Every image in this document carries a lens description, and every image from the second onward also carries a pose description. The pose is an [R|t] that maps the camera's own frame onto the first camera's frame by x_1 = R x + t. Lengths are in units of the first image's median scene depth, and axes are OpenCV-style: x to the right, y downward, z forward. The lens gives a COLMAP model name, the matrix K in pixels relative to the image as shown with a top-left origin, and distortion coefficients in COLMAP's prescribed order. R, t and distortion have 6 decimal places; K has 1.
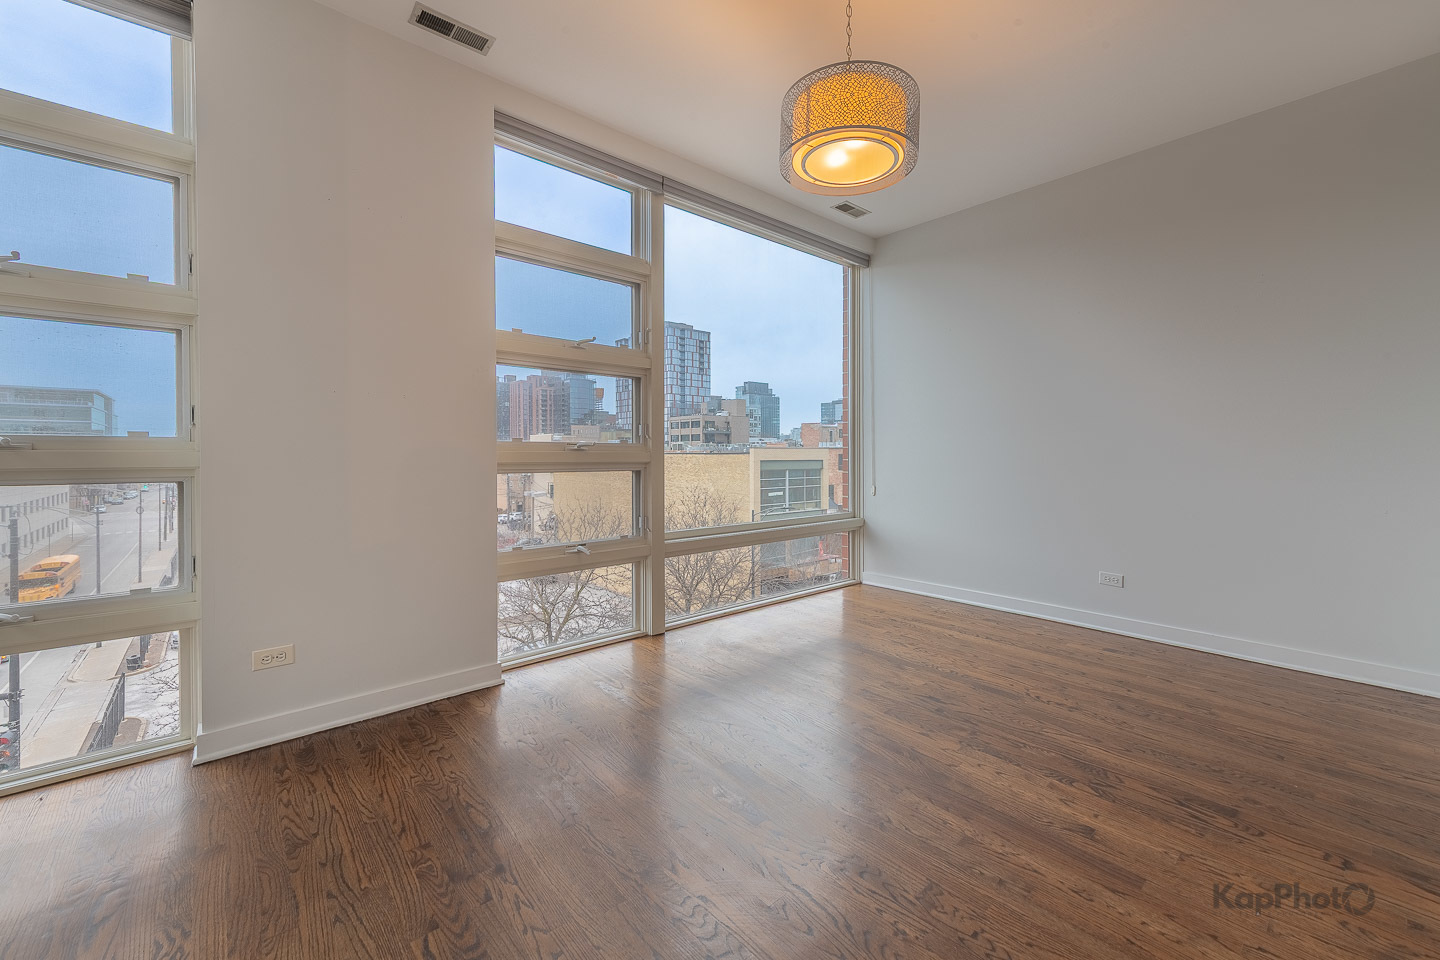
lens RADIAL K [[596.3, 0, 709.3], [0, 596.3, 463.8], [0, 0, 1]] dist [0.011854, -0.000113]
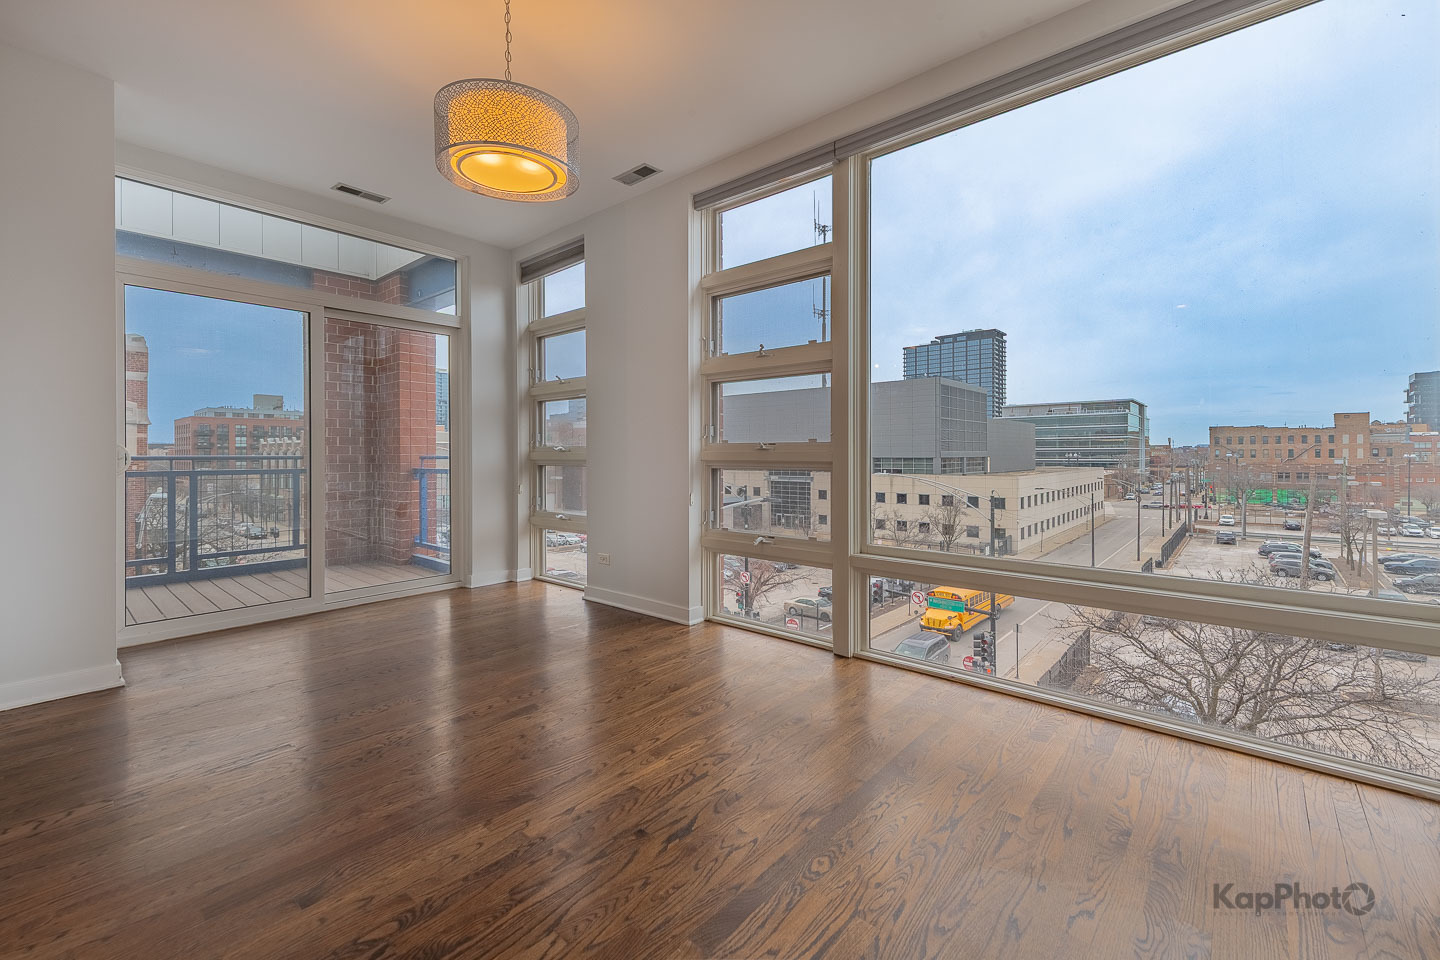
lens RADIAL K [[567.0, 0, 724.7], [0, 567.0, 460.0], [0, 0, 1]] dist [0.008164, -0.000683]
pose [[0.164219, 0.014879, -0.986312, 0.820450], [-0.016539, 0.999787, 0.012328, -0.015960], [0.986285, 0.014288, 0.164431, 0.782893]]
